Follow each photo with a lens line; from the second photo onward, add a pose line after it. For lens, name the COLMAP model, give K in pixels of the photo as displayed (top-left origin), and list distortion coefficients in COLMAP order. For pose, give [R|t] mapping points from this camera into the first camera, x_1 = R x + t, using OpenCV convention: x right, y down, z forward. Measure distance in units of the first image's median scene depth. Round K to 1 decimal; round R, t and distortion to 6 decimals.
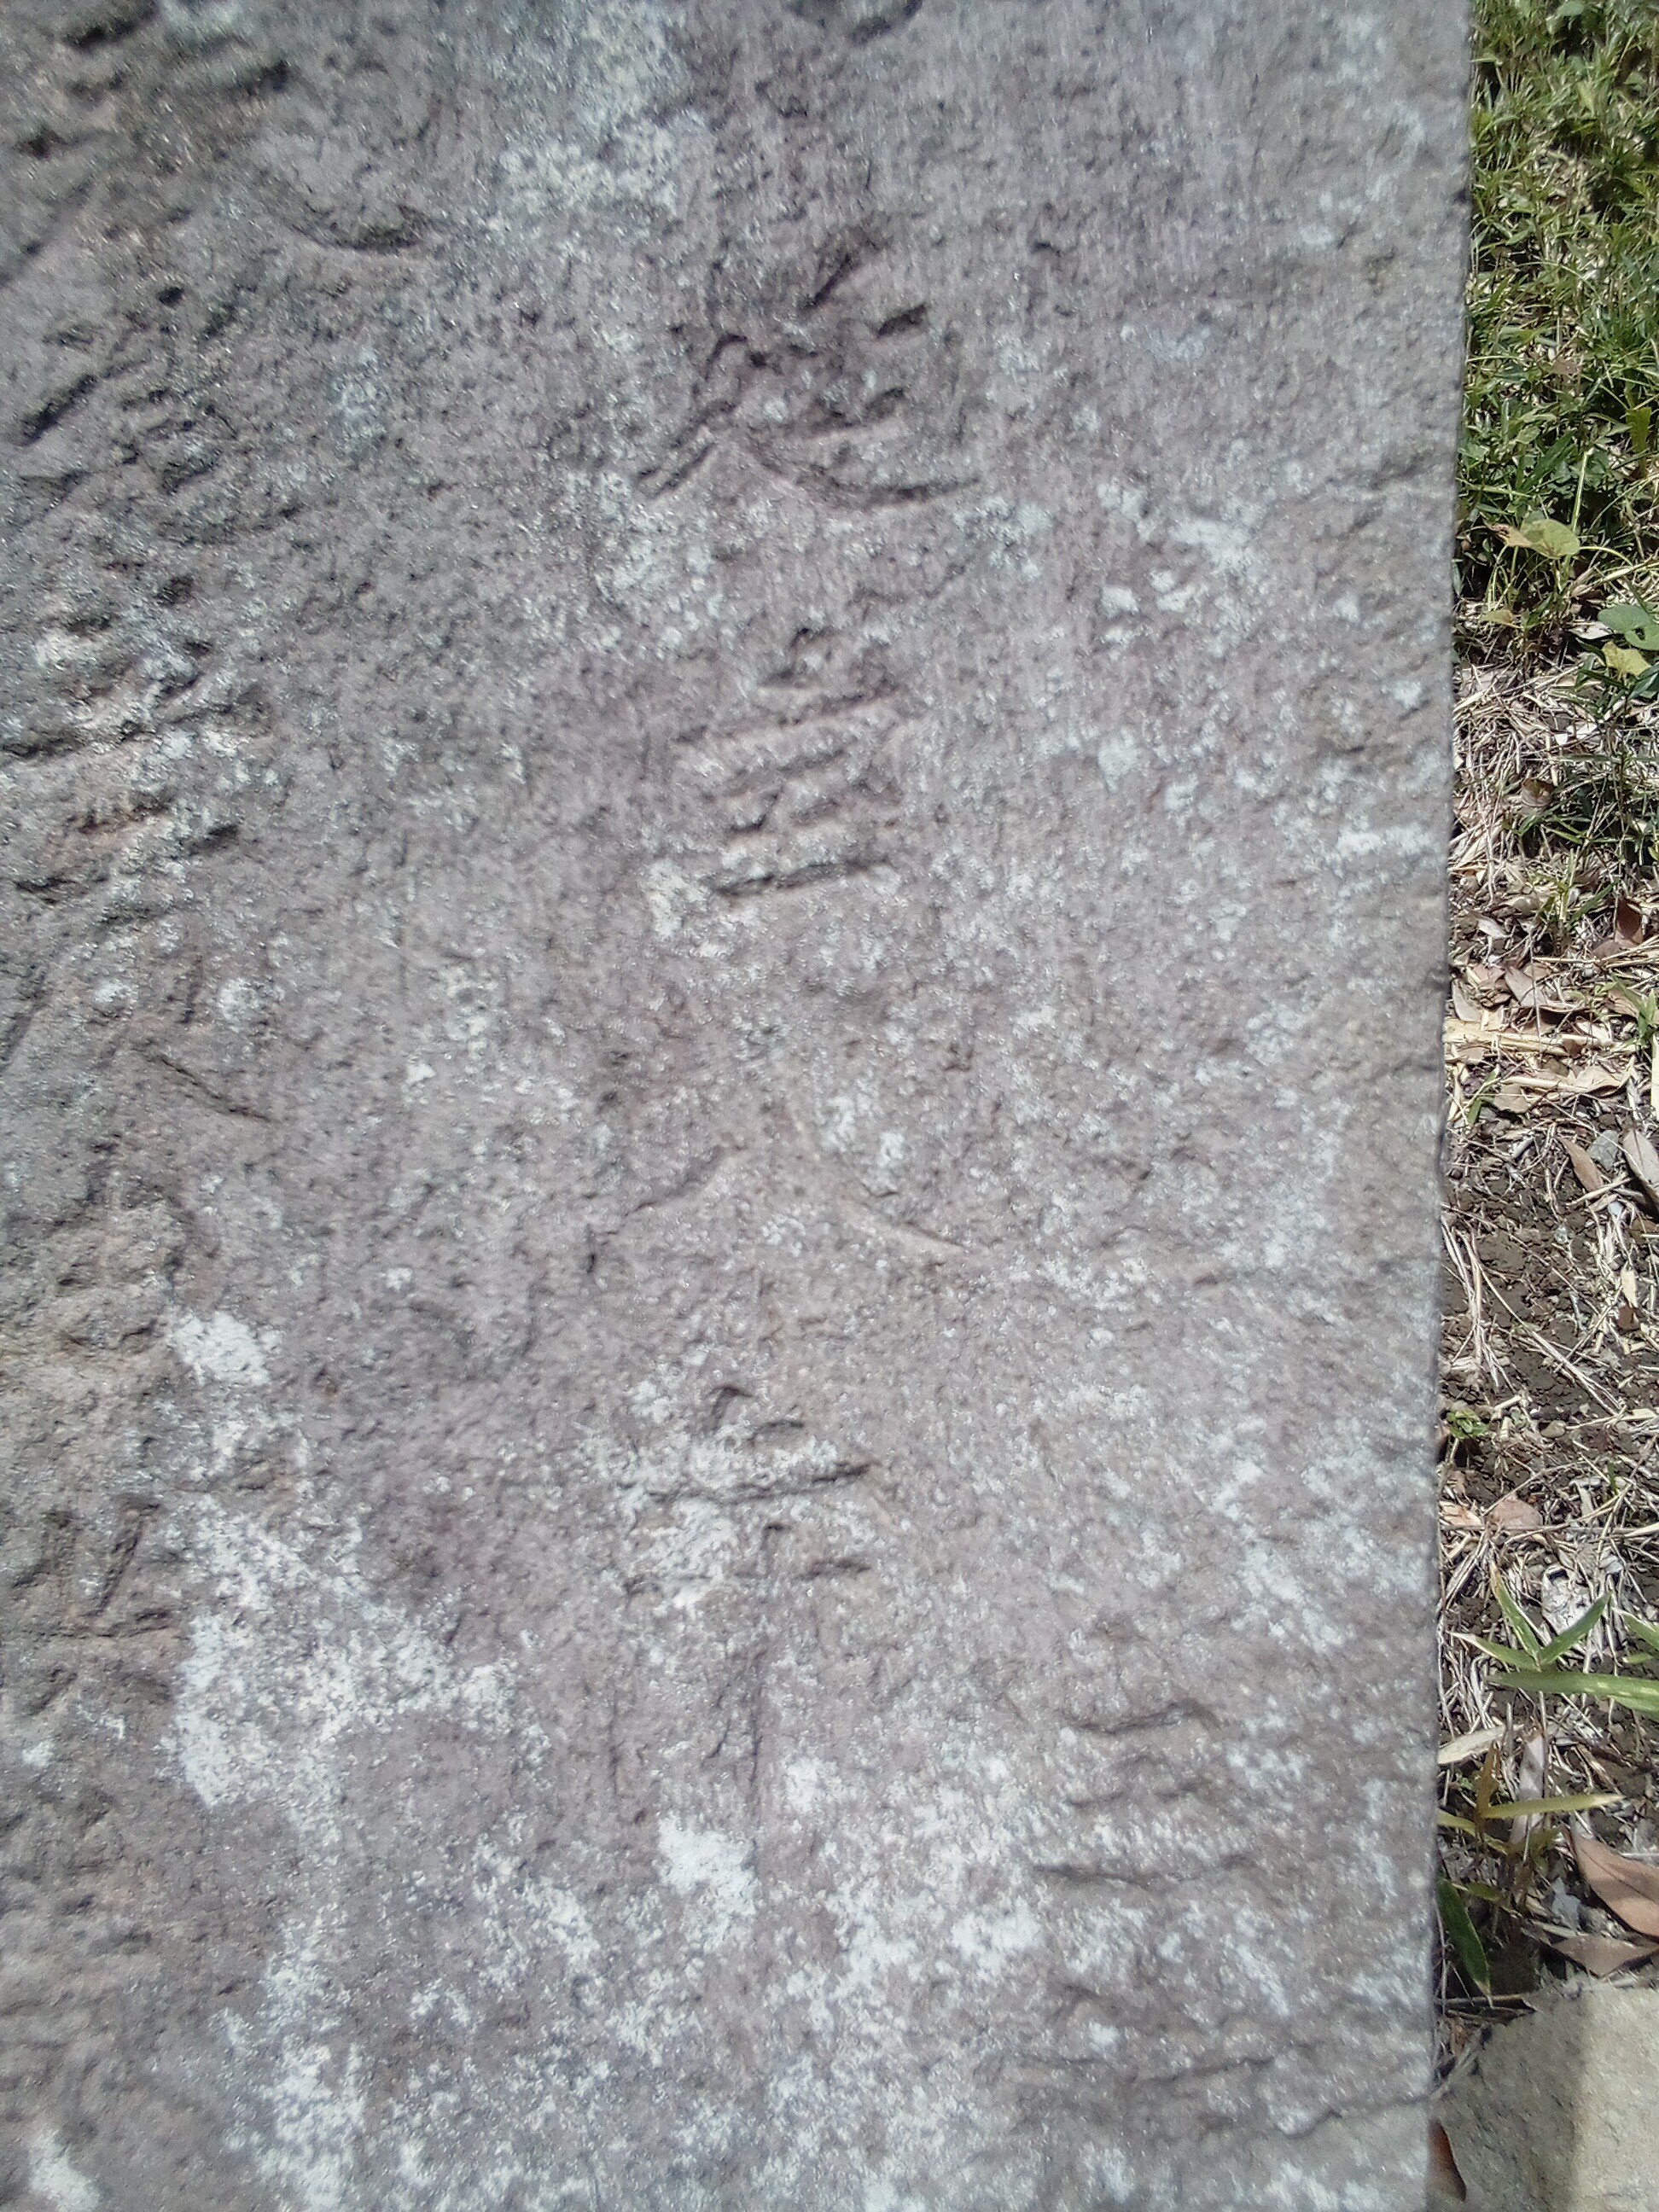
lens RADIAL K [[1756.6, 0, 829.5], [0, 1756.6, 1106.0], [0, 0, 1]] dist [0.066422, -0.124658]
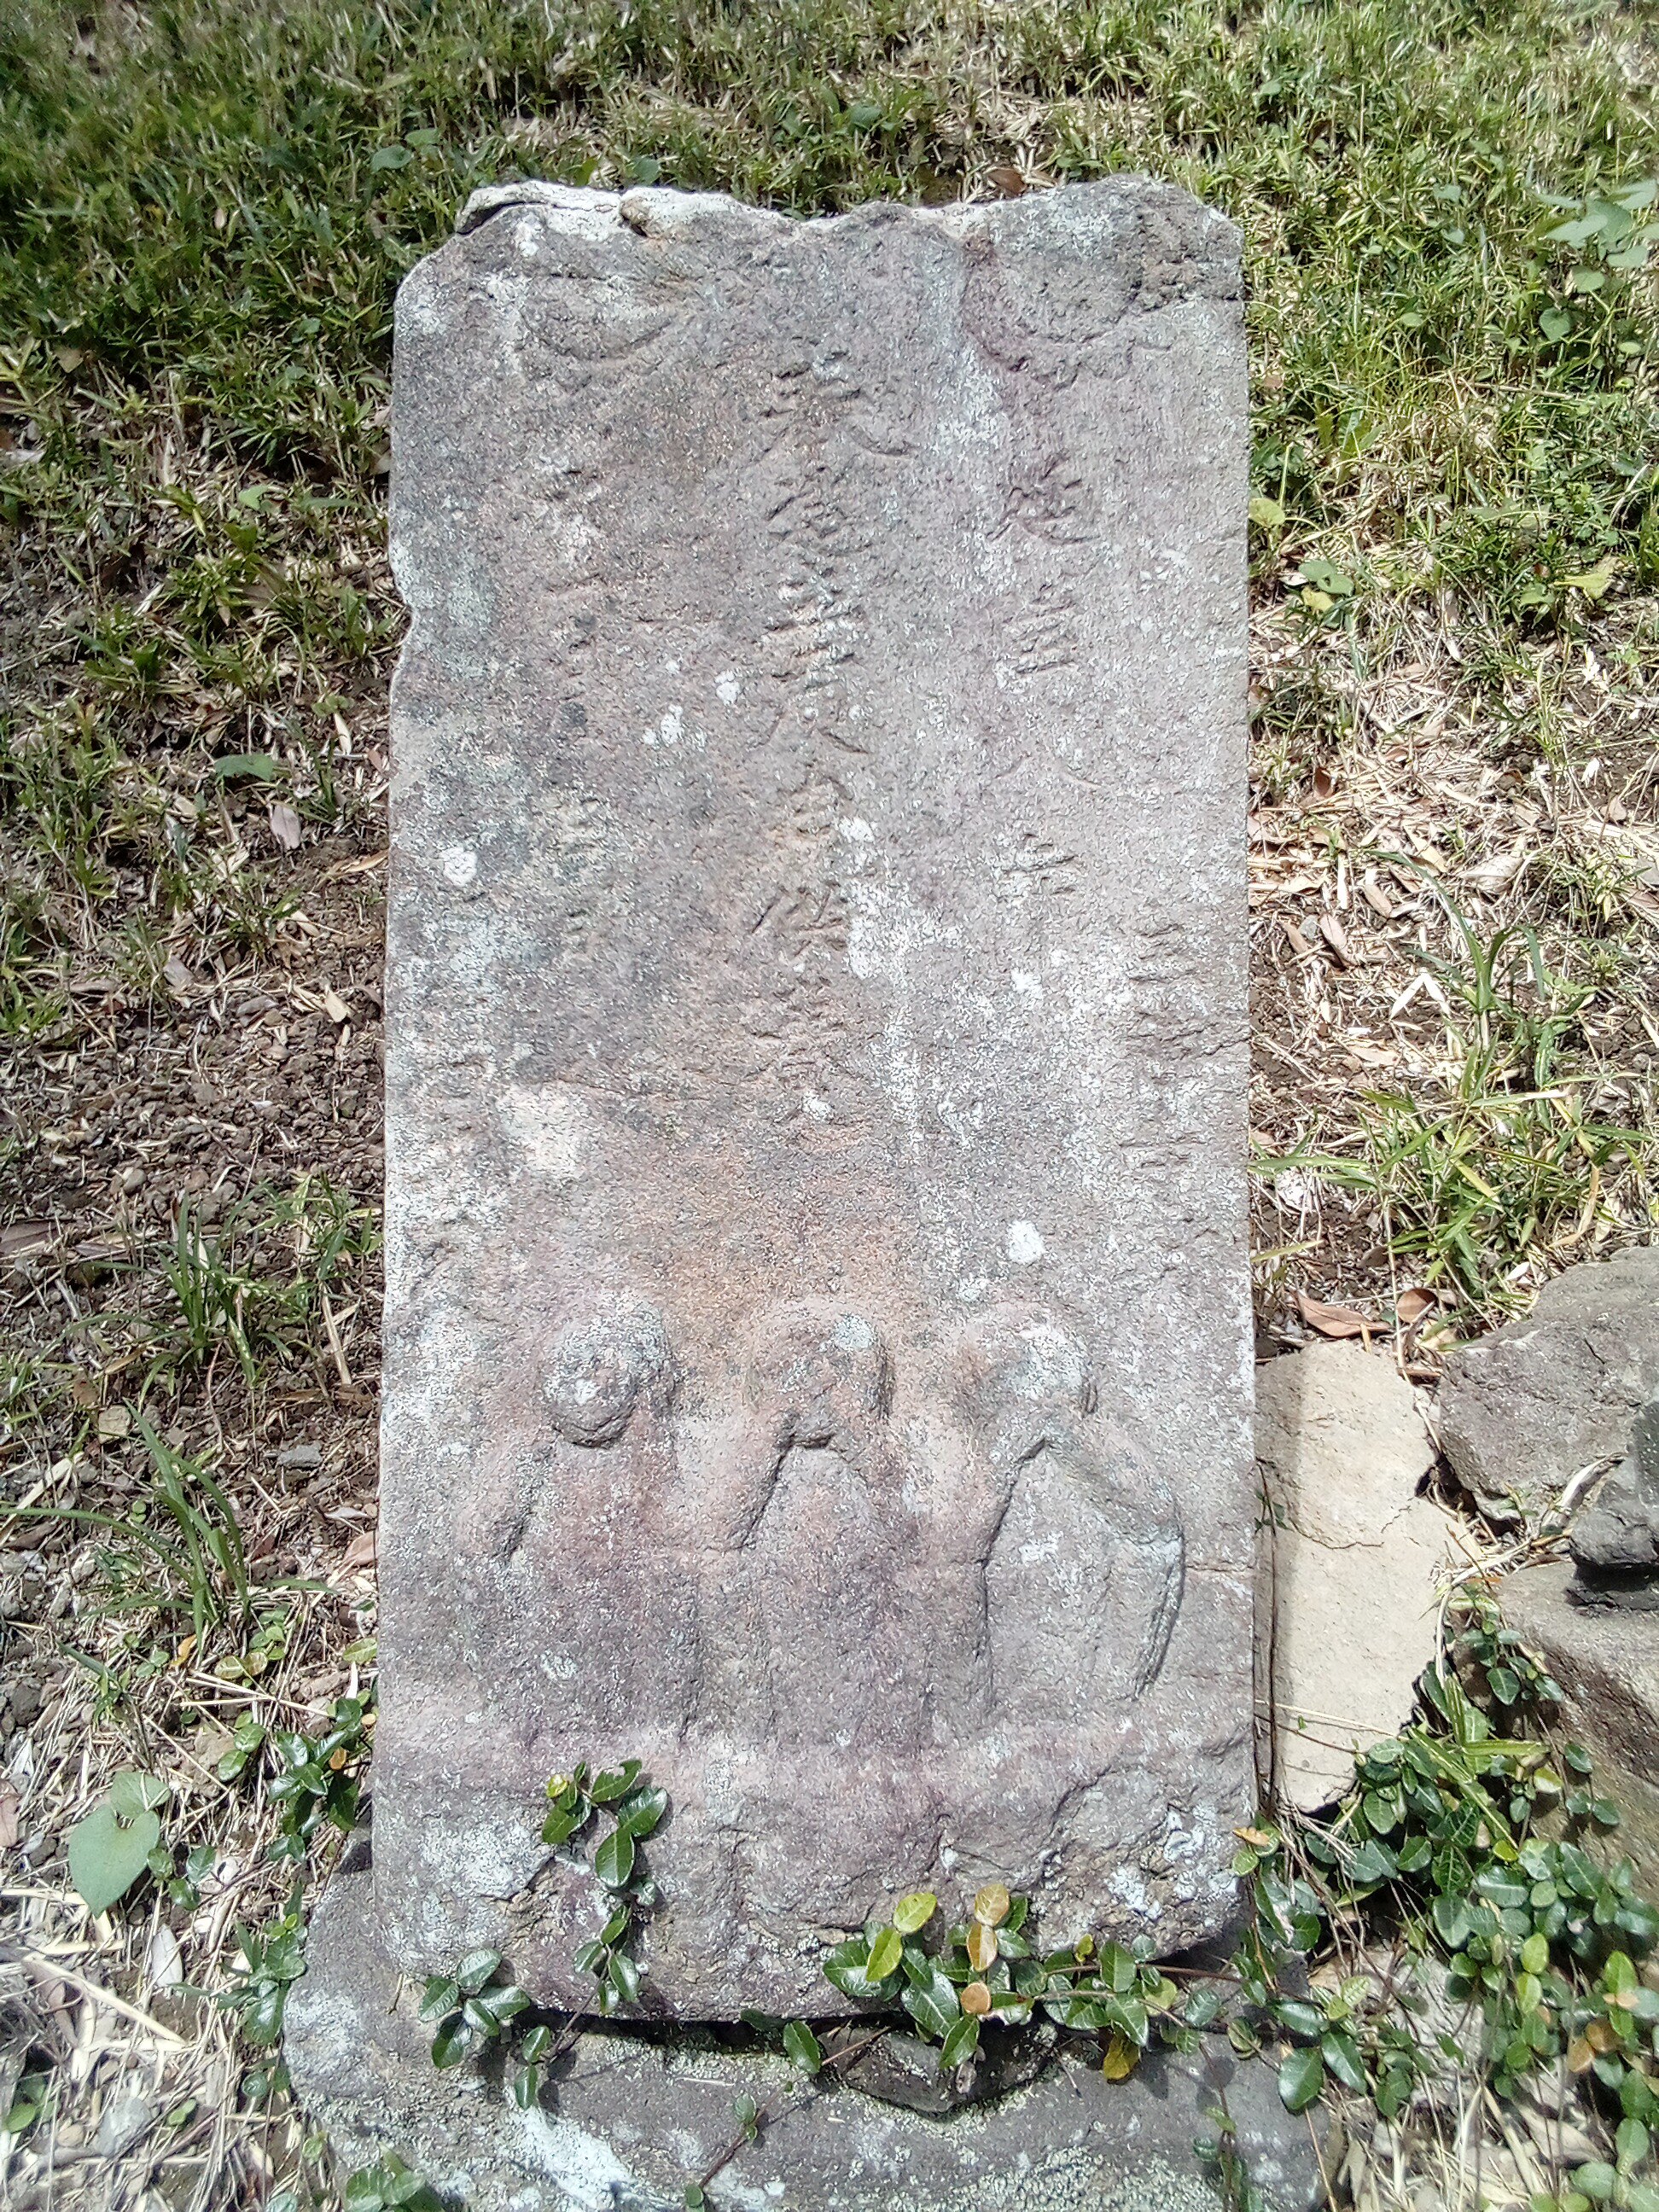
lens RADIAL K [[1660.5, 0, 829.5], [0, 1660.5, 1106.0], [0, 0, 1]] dist [0.071500, -0.185125]
pose [[0.991142, -0.039915, 0.126665, -0.749788], [0.034158, 0.998296, 0.047305, 0.460301], [-0.128338, -0.042559, 0.990817, -1.776278]]
